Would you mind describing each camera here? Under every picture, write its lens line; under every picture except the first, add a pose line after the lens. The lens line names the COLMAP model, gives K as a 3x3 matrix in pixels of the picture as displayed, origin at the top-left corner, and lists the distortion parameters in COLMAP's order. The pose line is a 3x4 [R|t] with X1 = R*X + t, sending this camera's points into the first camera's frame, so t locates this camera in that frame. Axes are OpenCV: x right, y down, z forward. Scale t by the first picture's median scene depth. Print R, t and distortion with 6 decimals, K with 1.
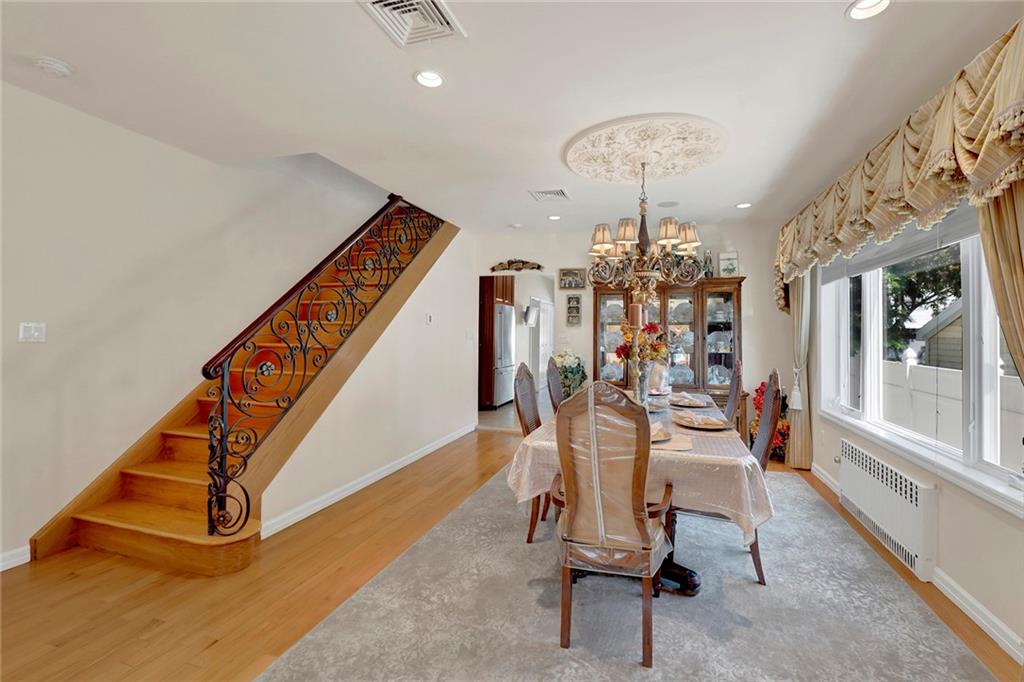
lens RADIAL K [[427.7, 0, 534.4], [0, 427.7, 322.7], [0, 0, 1]] dist [-0.010693, -0.003074]
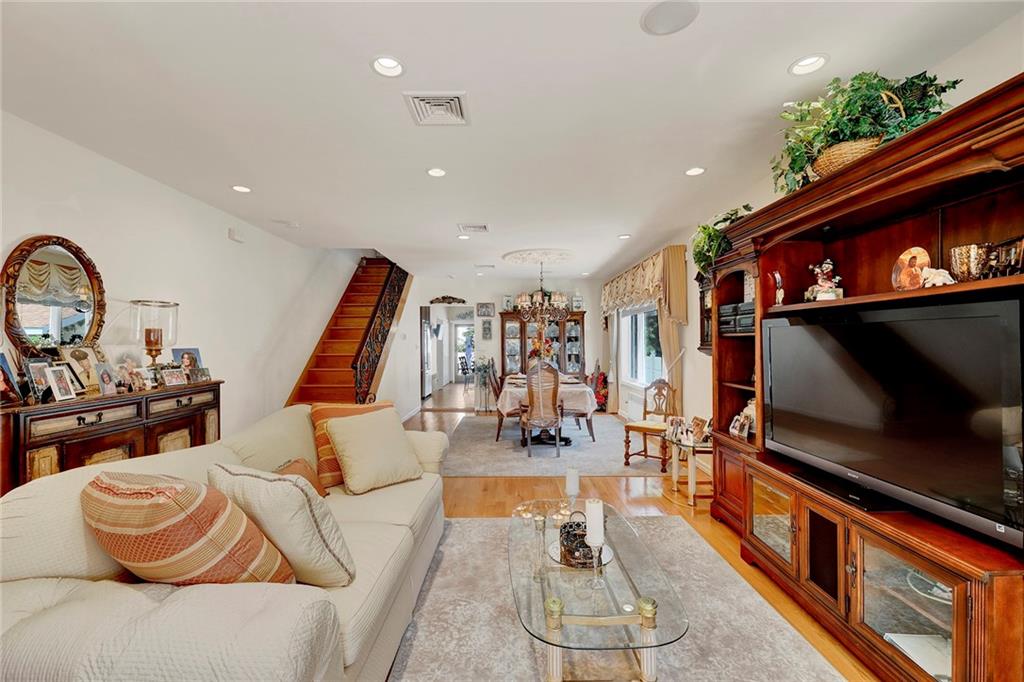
lens RADIAL K [[427.7, 0, 511.6], [0, 427.7, 340.7], [0, 0, 1]] dist [-0.010693, -0.003074]
pose [[0.958066, -0.016128, 0.286092, -0.315831], [0.010290, 0.999707, 0.021898, -0.025273], [-0.286361, -0.018035, 0.957952, -0.622594]]
